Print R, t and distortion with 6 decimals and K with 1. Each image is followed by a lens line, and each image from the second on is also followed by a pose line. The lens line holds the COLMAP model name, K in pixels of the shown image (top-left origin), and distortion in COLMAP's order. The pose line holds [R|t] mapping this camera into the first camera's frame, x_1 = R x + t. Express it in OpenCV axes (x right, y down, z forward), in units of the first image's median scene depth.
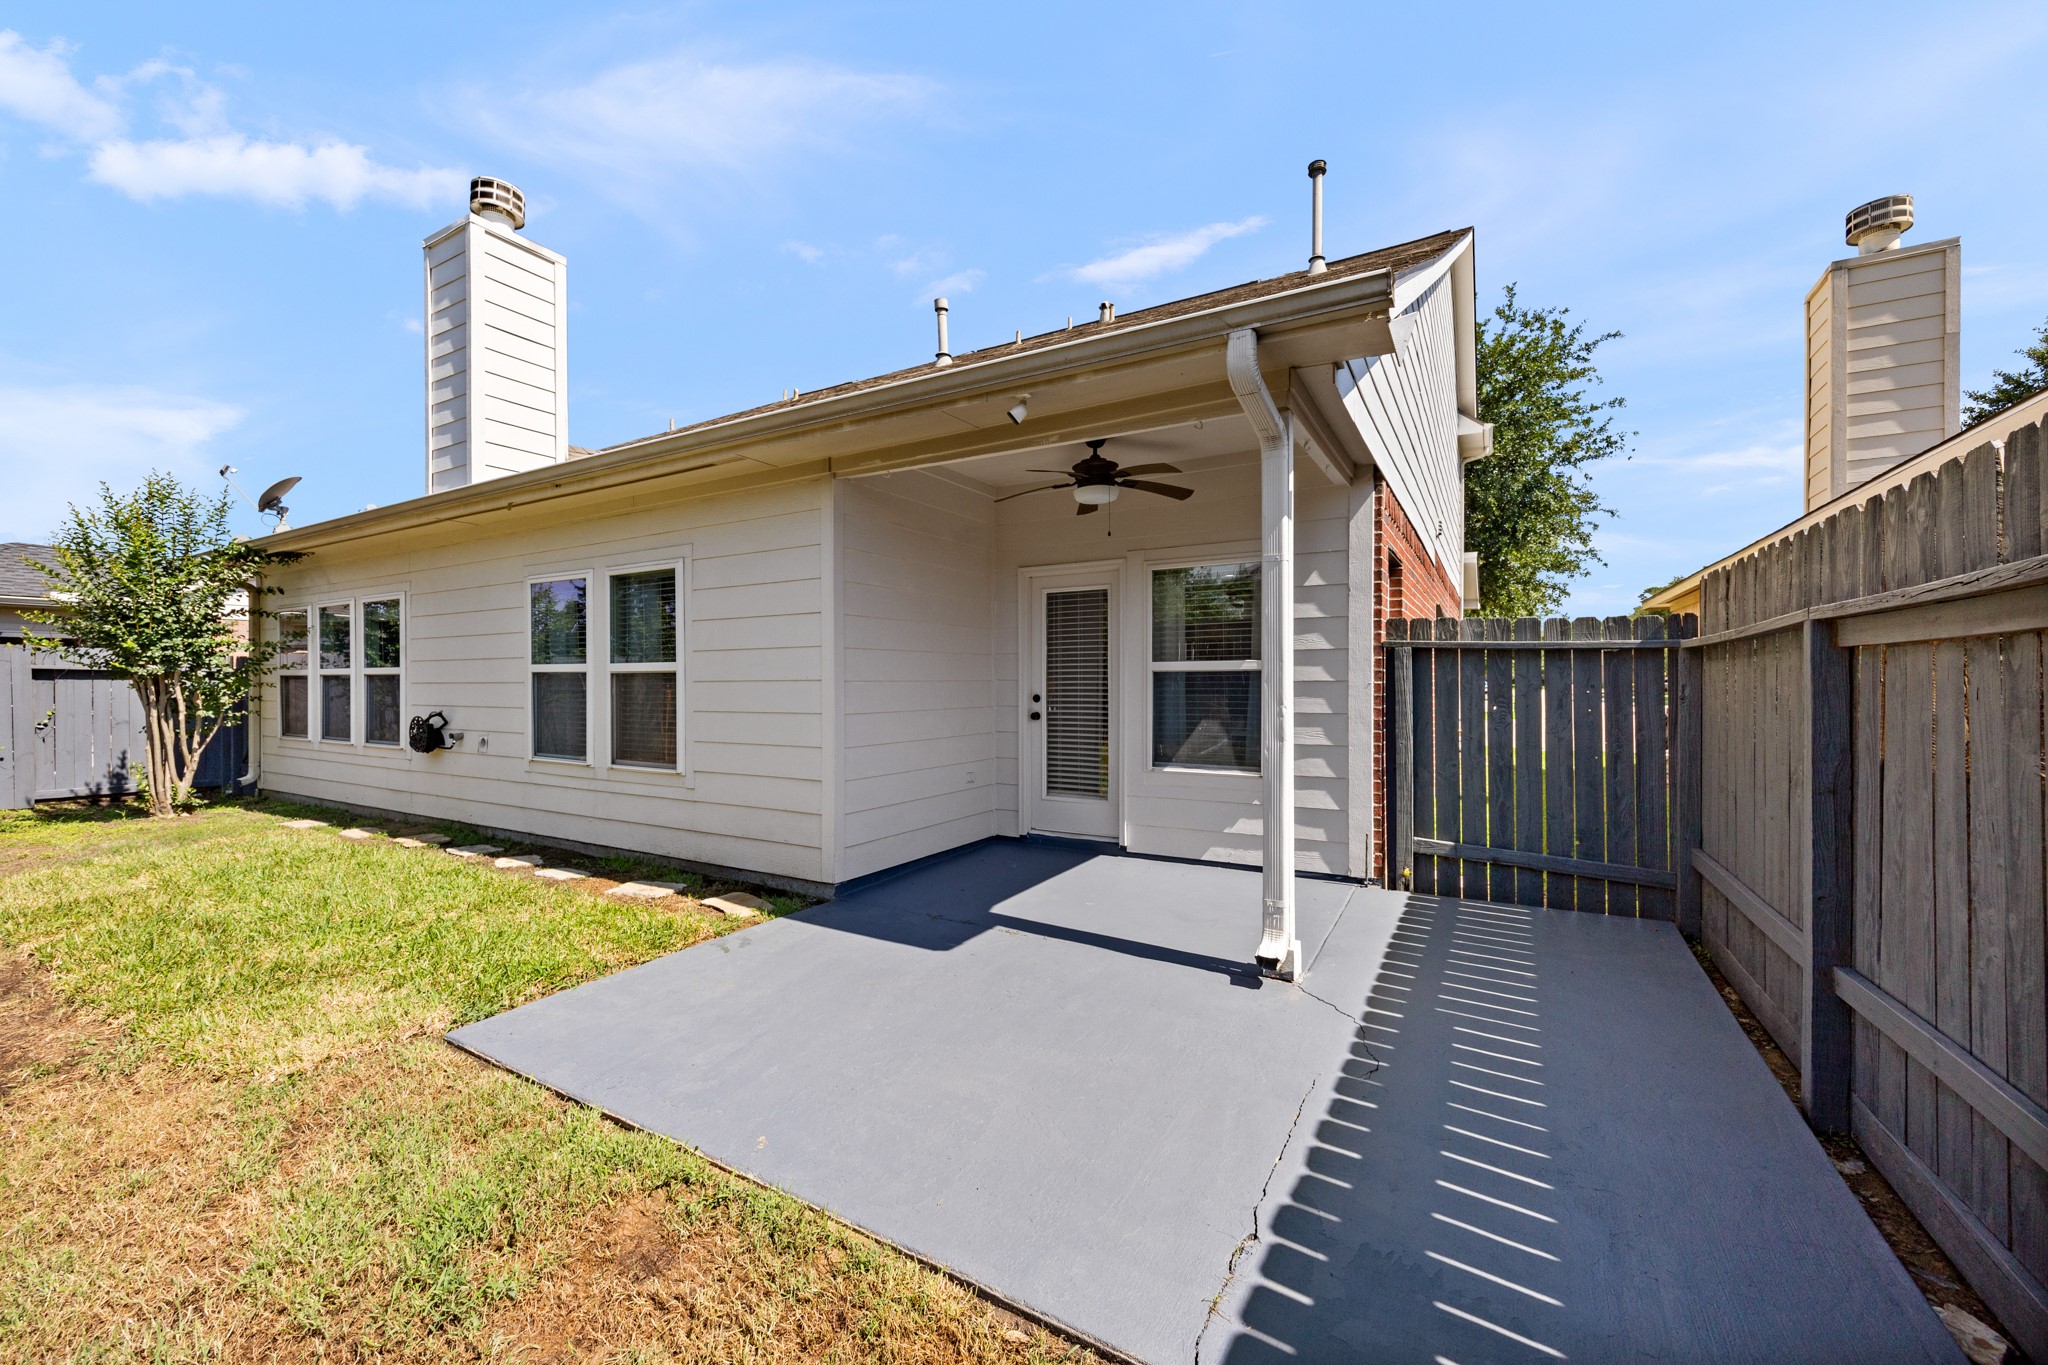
lens RADIAL K [[805.9, 0, 1019.8], [0, 805.9, 682.1], [0, 0, 1]] dist [0.001467, -0.000469]
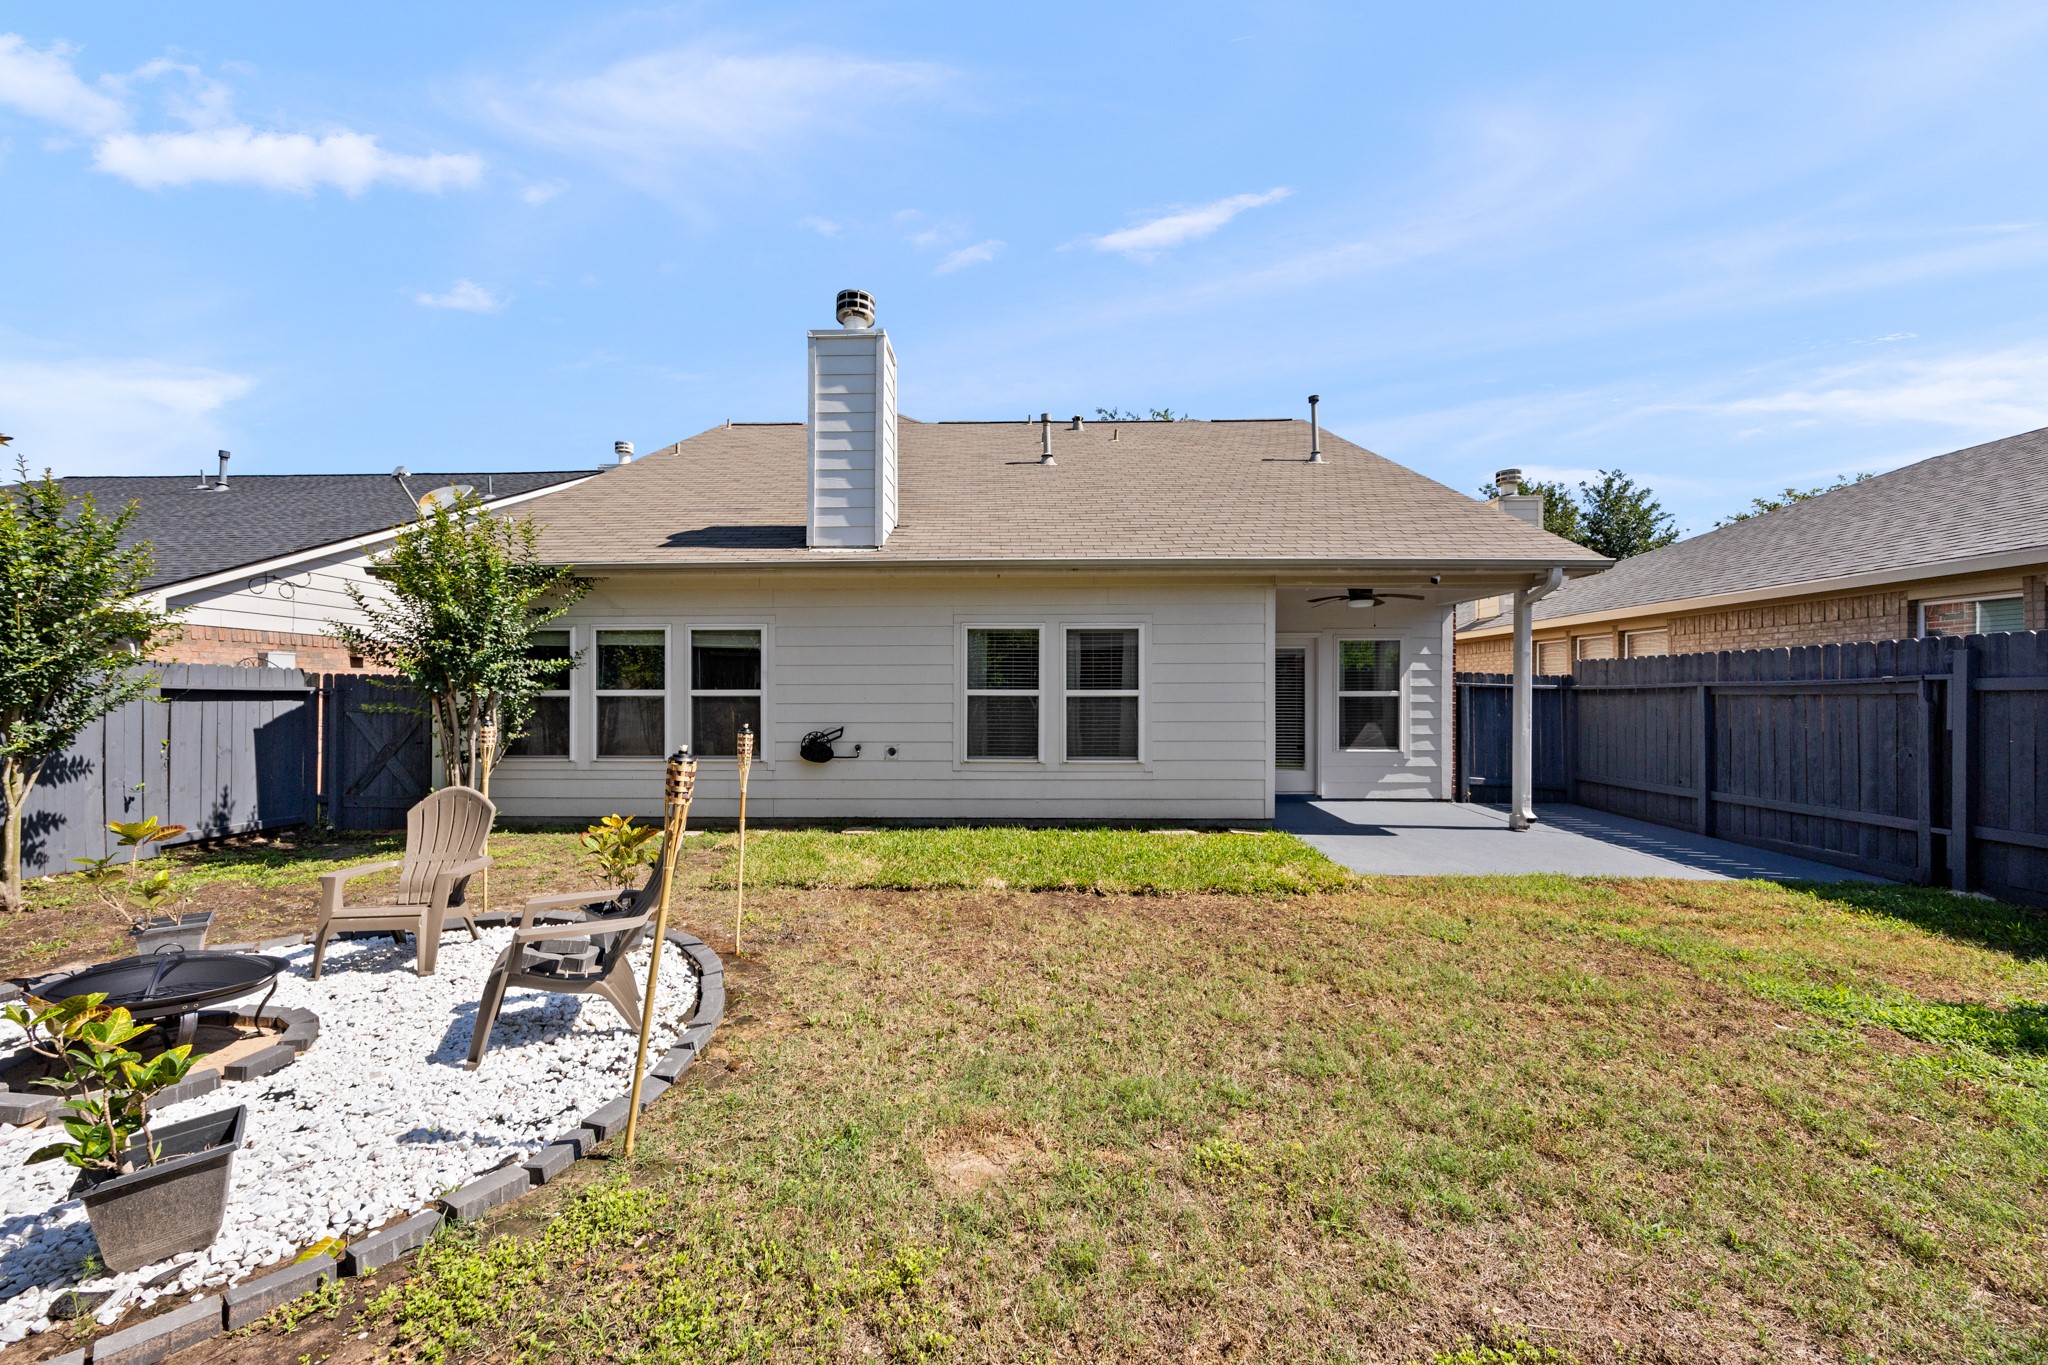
lens RADIAL K [[805.9, 0, 1024.2], [0, 805.9, 690.0], [0, 0, 1]] dist [0.001467, -0.000469]
pose [[0.874747, 0.006022, 0.484542, -1.316555], [-0.000154, 0.999926, -0.012149, -0.006615], [-0.484580, 0.010552, 0.874684, -0.235086]]
